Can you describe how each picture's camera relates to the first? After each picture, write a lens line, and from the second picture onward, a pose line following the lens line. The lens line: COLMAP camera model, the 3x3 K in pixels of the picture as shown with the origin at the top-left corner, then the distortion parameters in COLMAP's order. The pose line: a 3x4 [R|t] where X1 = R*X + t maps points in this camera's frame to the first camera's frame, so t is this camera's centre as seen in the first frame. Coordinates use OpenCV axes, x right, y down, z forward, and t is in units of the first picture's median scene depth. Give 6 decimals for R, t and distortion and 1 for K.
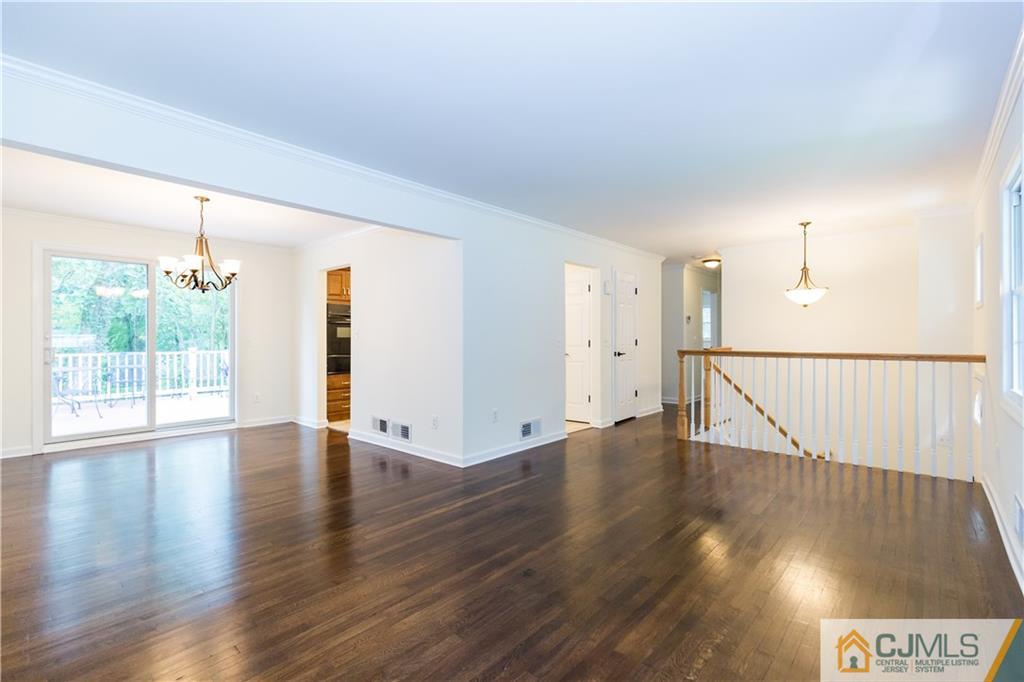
lens RADIAL K [[469.1, 0, 514.7], [0, 469.1, 338.7], [0, 0, 1]] dist [-0.002486, -0.000308]
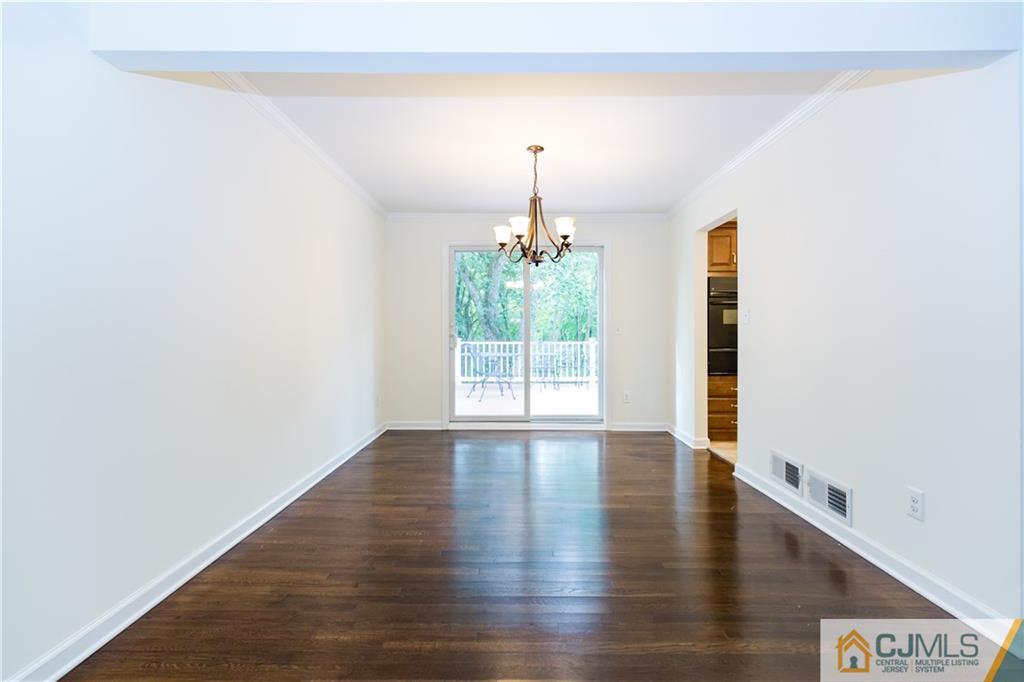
lens RADIAL K [[469.1, 0, 512.2], [0, 469.1, 323.1], [0, 0, 1]] dist [-0.002486, -0.000308]
pose [[0.674921, -0.011384, -0.737802, -0.074836], [-0.002296, 0.999844, -0.017527, 0.009982], [0.737886, 0.013523, 0.674790, 0.310660]]
